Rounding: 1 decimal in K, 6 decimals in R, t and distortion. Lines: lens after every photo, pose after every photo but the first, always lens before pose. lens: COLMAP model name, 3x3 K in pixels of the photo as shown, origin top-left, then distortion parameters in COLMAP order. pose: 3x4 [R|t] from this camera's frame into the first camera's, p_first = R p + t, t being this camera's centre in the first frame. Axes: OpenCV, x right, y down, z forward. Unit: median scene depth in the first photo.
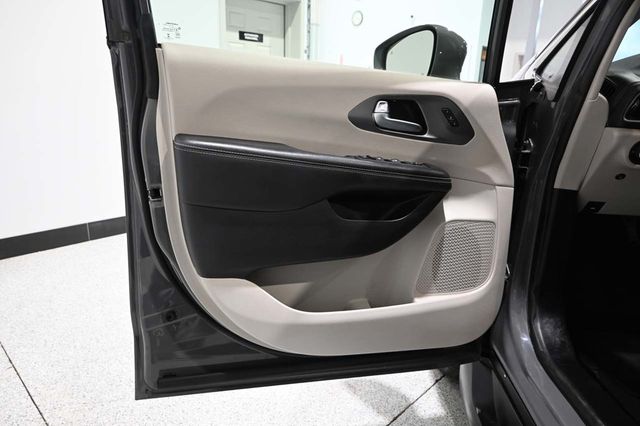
lens RADIAL K [[440.8, 0, 315.5], [0, 440.8, 213.0], [0, 0, 1]] dist [-0.004582, 0.001969]
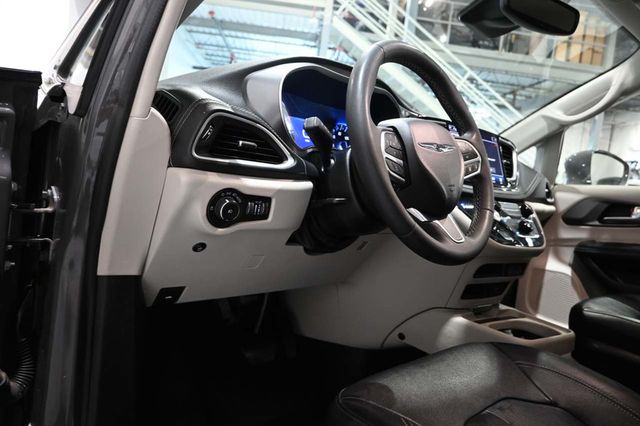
lens RADIAL K [[440.8, 0, 318.8], [0, 440.8, 214.7], [0, 0, 1]] dist [-0.004582, 0.001969]
pose [[0.667984, -0.019542, 0.743919, 0.334980], [0.116751, 0.990028, -0.078827, -0.058550], [-0.734960, 0.139509, 0.663604, 0.444206]]
